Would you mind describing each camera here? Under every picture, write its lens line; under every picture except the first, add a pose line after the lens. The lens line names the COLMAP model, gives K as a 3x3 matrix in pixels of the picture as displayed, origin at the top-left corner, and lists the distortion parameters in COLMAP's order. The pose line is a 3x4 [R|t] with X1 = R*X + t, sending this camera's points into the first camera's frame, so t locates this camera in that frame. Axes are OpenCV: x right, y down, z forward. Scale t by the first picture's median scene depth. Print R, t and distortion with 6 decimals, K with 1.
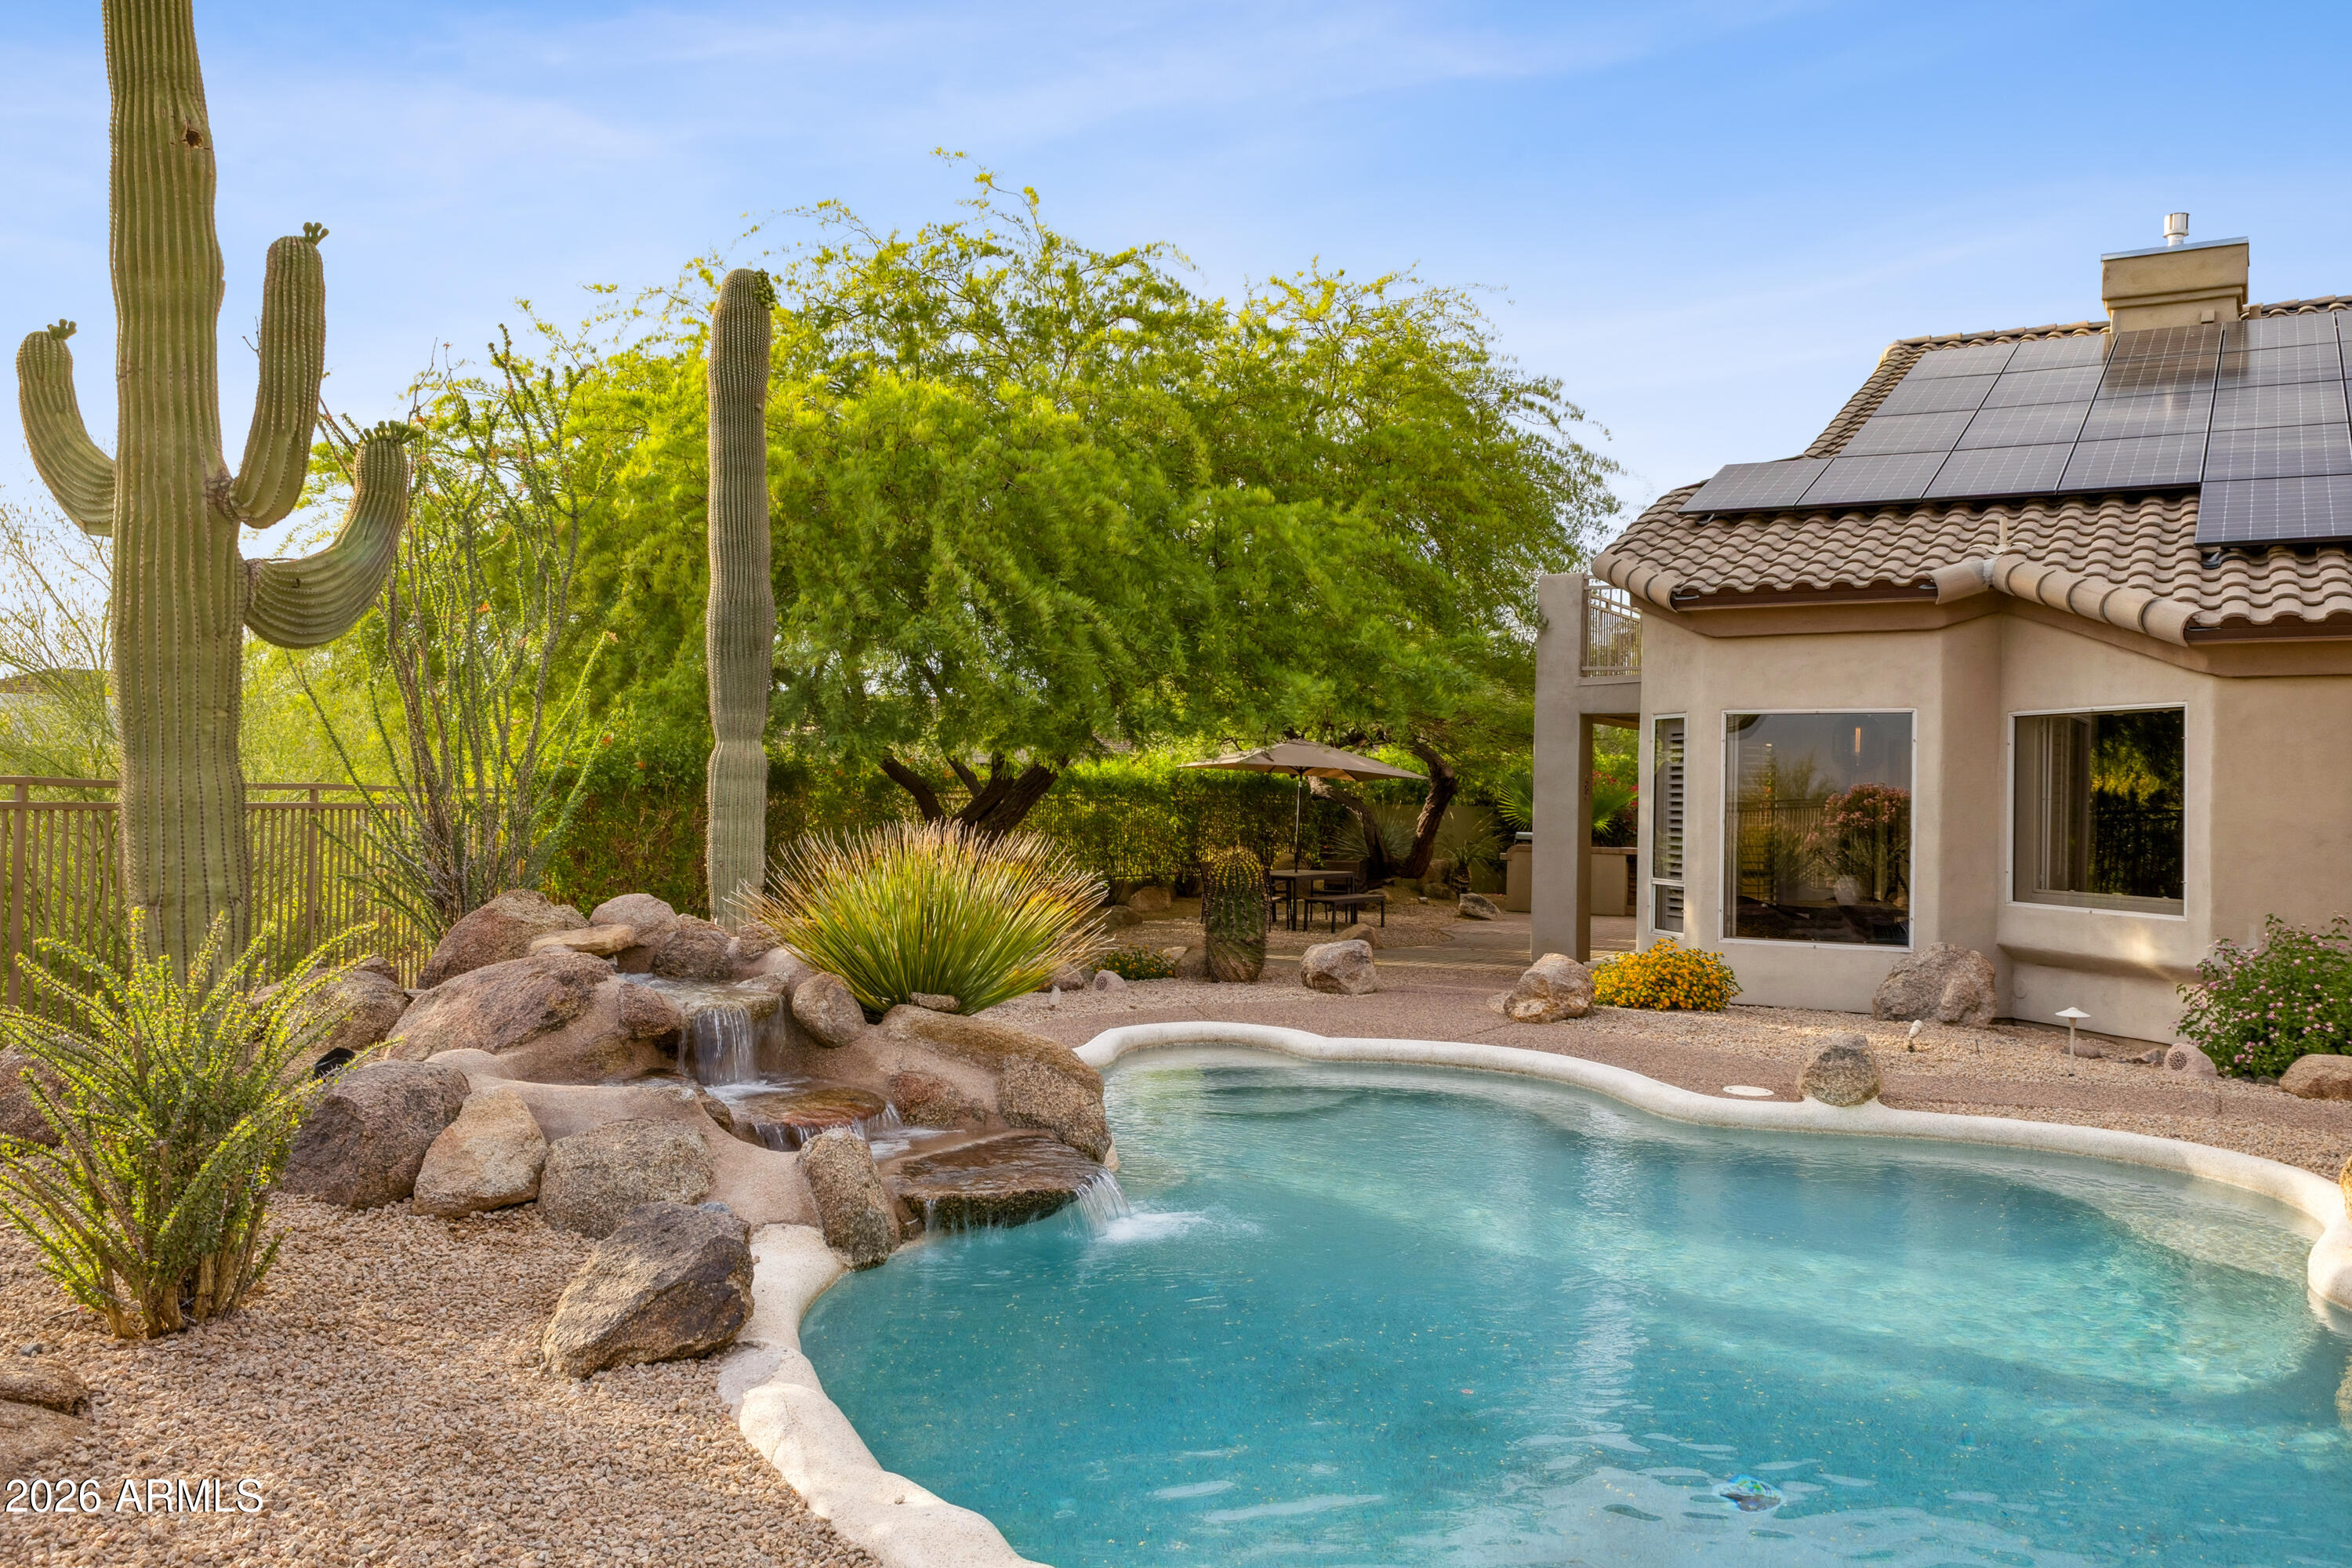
lens RADIAL K [[1899.7, 0, 1176.0], [0, 1899.7, 784.0], [0, 0, 1]] dist [-0.006650, -0.001844]
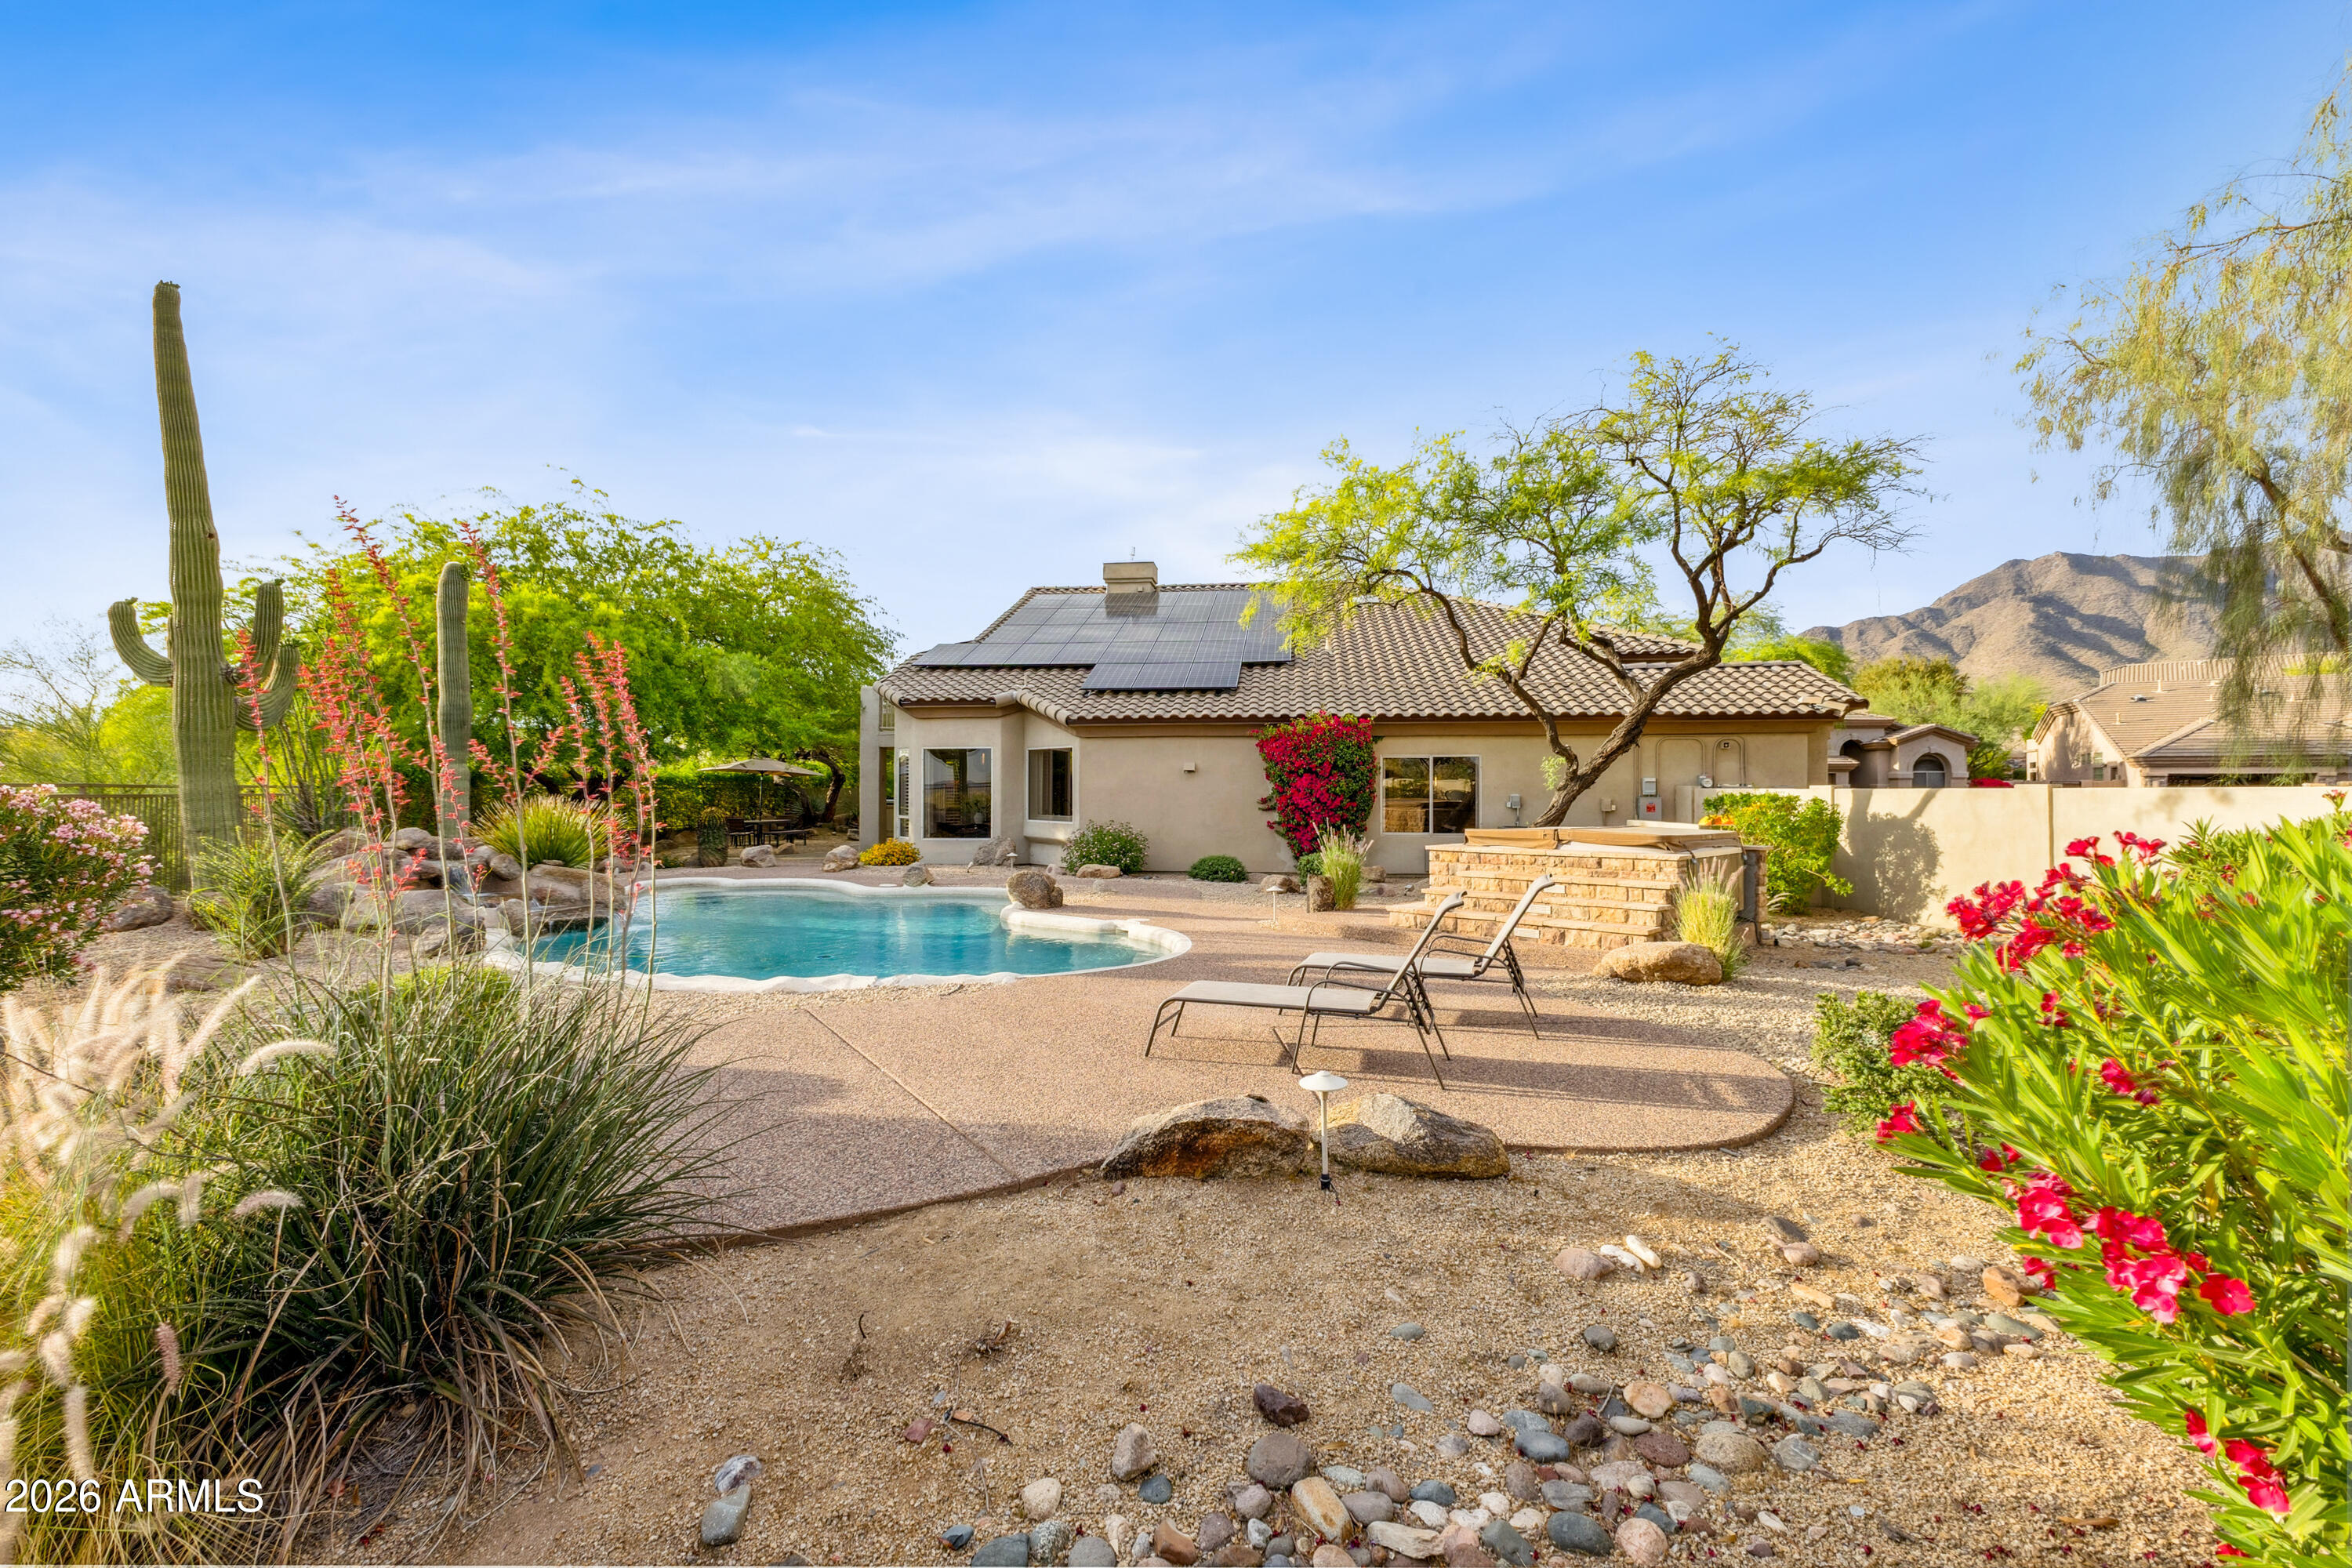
lens RADIAL K [[1011.7, 0, 1177.1], [0, 1011.7, 774.1], [0, 0, 1]] dist [0.016772, 0.000110]
pose [[0.912676, -0.010964, 0.408537, 0.051148], [0.011857, 0.999930, 0.000346, 0.000104], [-0.408512, 0.004528, 0.912742, -0.376244]]
